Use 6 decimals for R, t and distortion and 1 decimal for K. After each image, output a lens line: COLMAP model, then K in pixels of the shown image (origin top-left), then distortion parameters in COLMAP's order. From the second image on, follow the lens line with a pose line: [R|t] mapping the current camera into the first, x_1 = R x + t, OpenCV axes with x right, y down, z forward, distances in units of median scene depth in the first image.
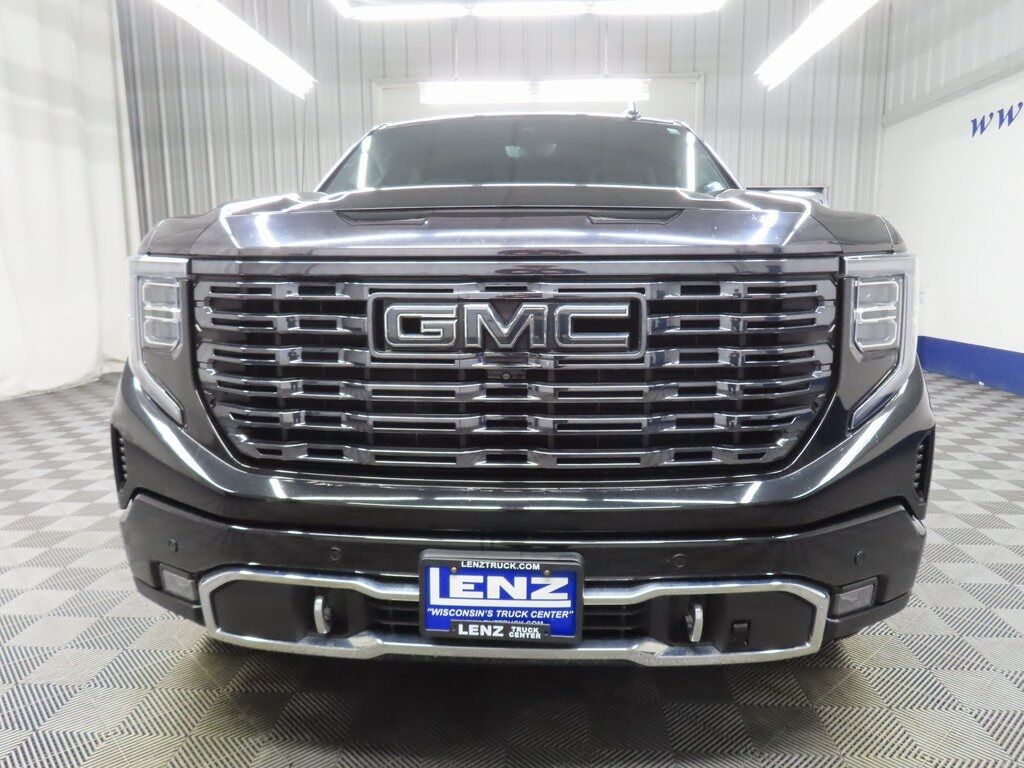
lens RADIAL K [[737.5, 0, 511.1], [0, 737.5, 417.1], [0, 0, 1]] dist [-0.093295, 0.118041]
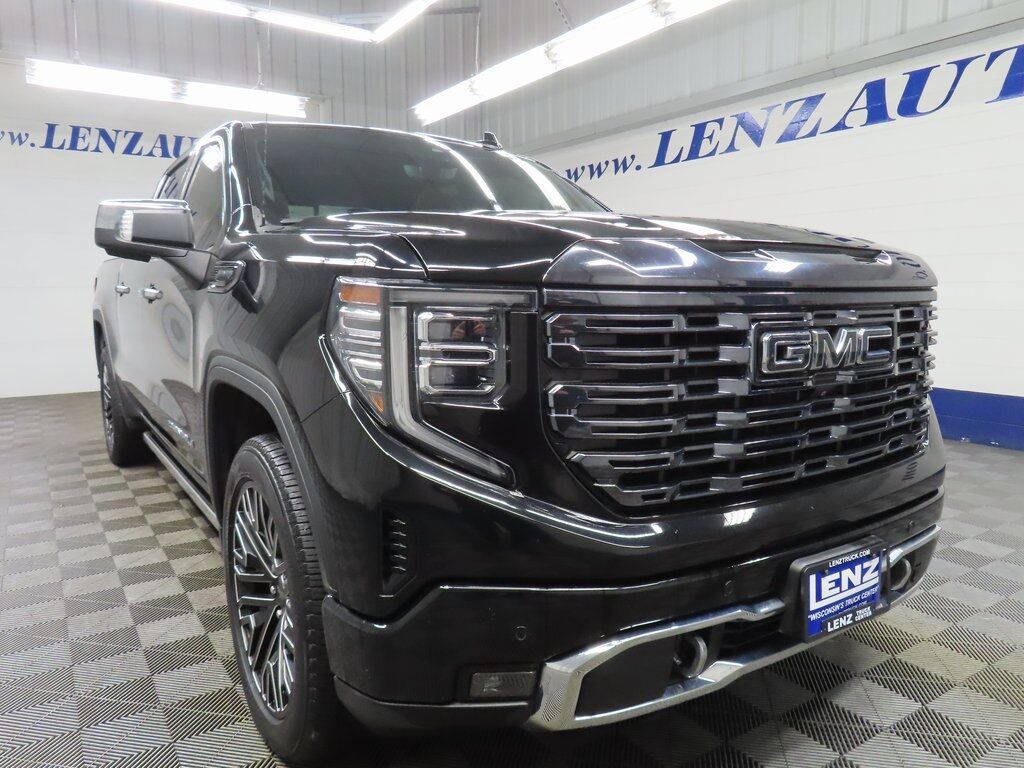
lens RADIAL K [[732.4, 0, 512.8], [0, 732.4, 382.5], [0, 0, 1]] dist [-0.014601, 0.008085]
pose [[0.802200, -0.076986, 0.592071, -1.059346], [0.117084, 0.992682, -0.029562, -0.093051], [-0.585462, 0.093037, 0.805344, 0.369241]]
